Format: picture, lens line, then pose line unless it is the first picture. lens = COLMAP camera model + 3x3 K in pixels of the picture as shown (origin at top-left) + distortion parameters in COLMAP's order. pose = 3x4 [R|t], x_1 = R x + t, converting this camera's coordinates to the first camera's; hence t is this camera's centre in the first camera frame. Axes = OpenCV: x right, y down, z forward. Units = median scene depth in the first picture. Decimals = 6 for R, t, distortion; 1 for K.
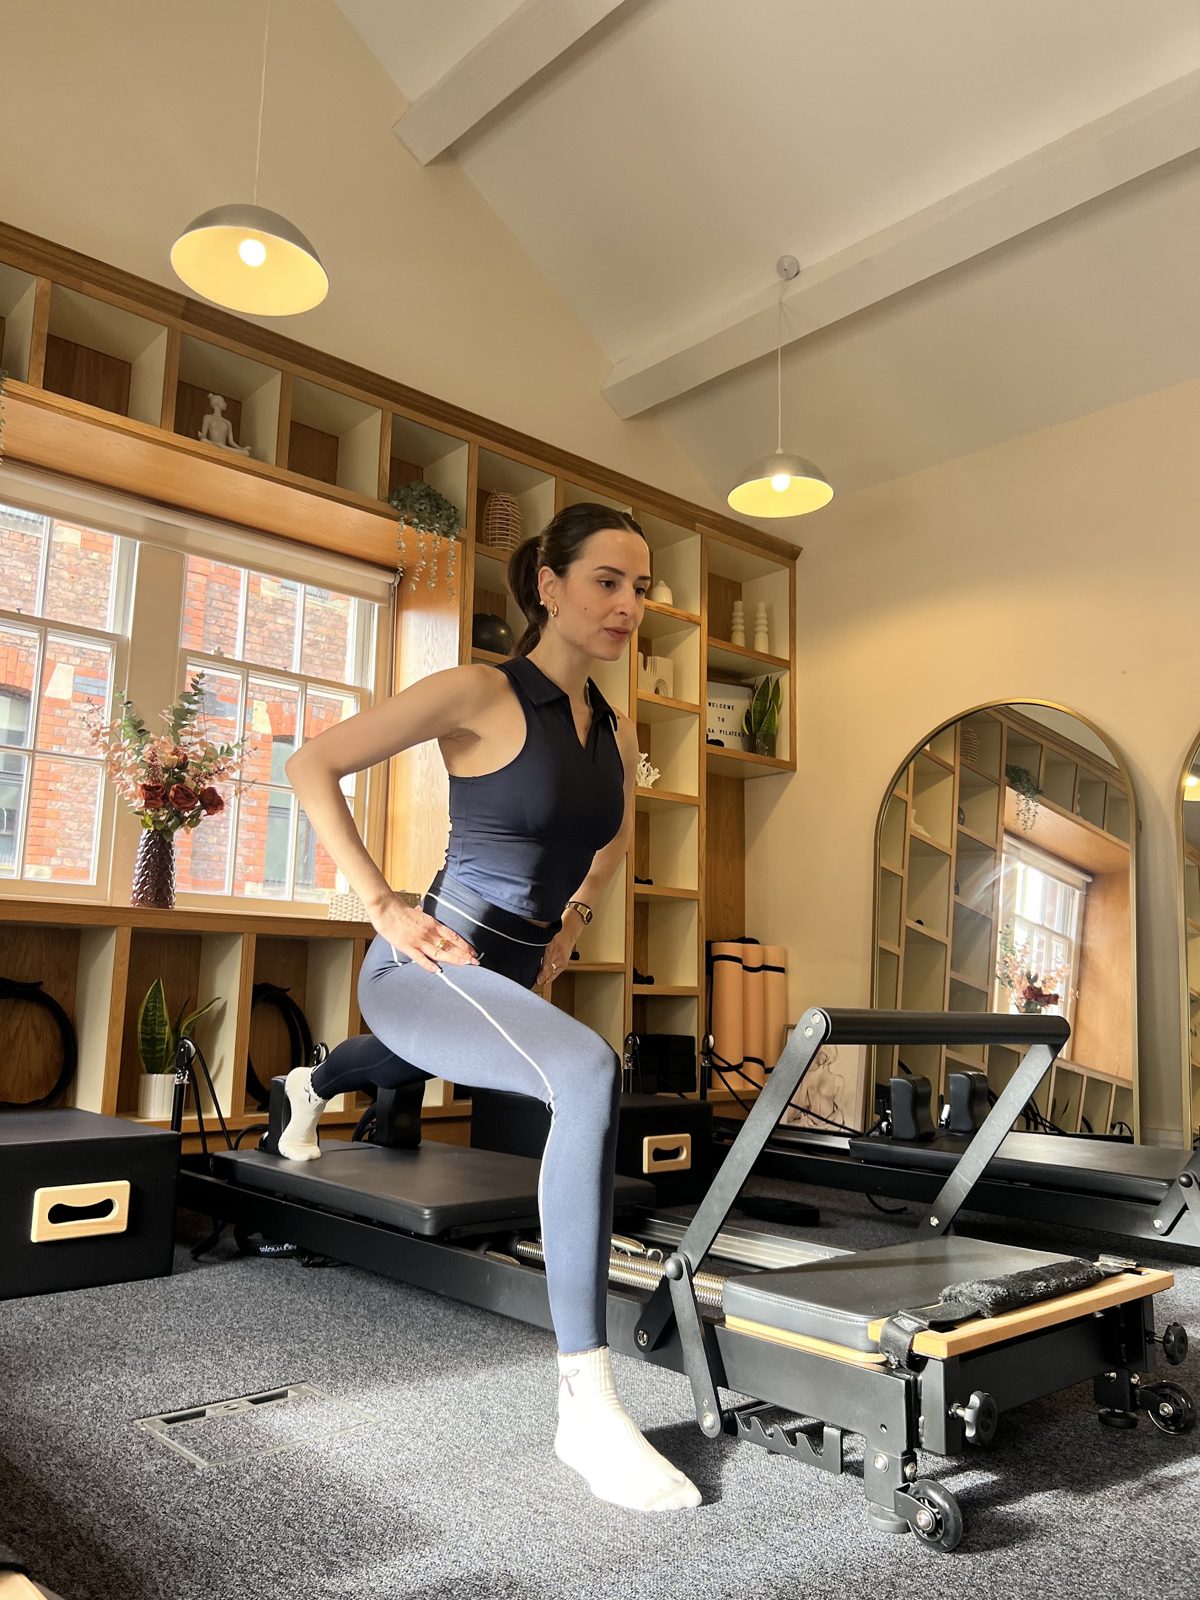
lens RADIAL K [[1249.2, 0, 597.3], [0, 1249.2, 789.8], [0, 0, 1]] dist [0.064335, 0.003457]
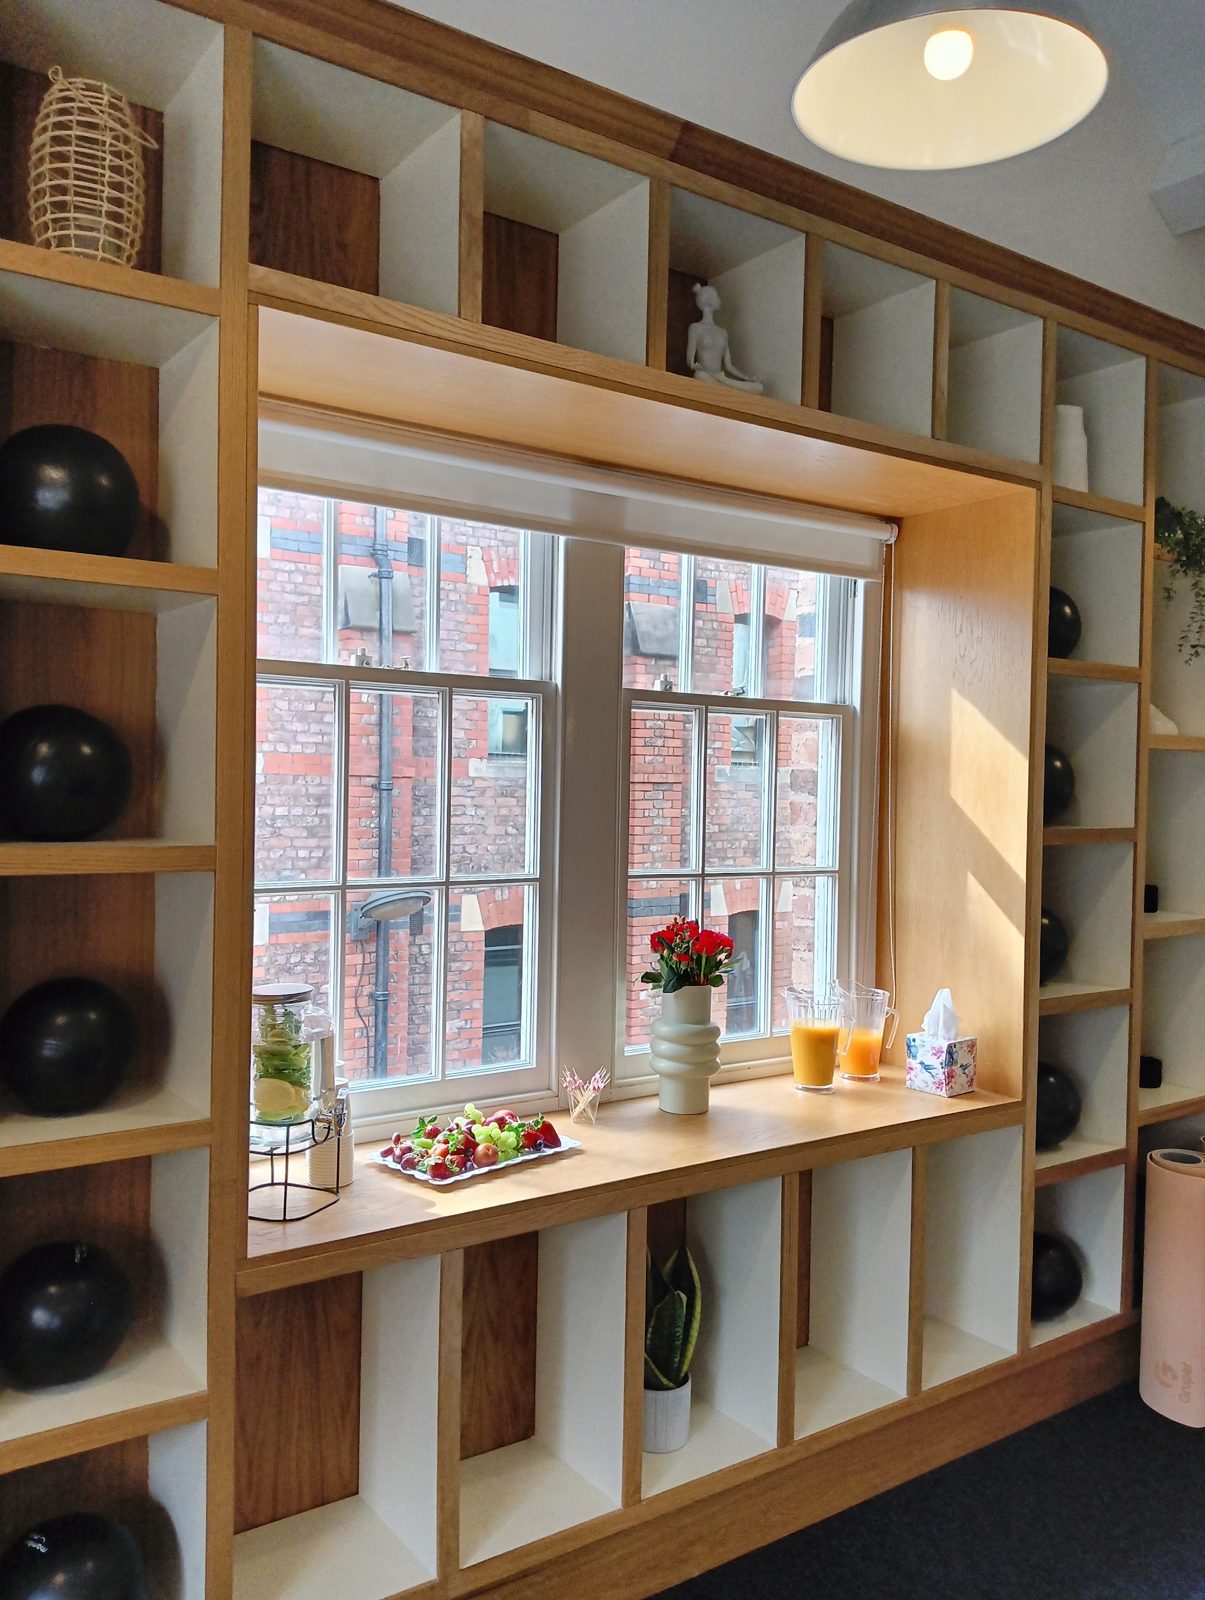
lens RADIAL K [[1317.5, 0, 599.6], [0, 1317.5, 798.7], [0, 0, 1]] dist [0.076584, -0.008616]
pose [[0.994105, 0.001029, -0.108413, -0.274840], [0.018118, 0.984317, 0.175478, -0.180547], [0.106893, -0.176407, 0.978496, 0.326627]]
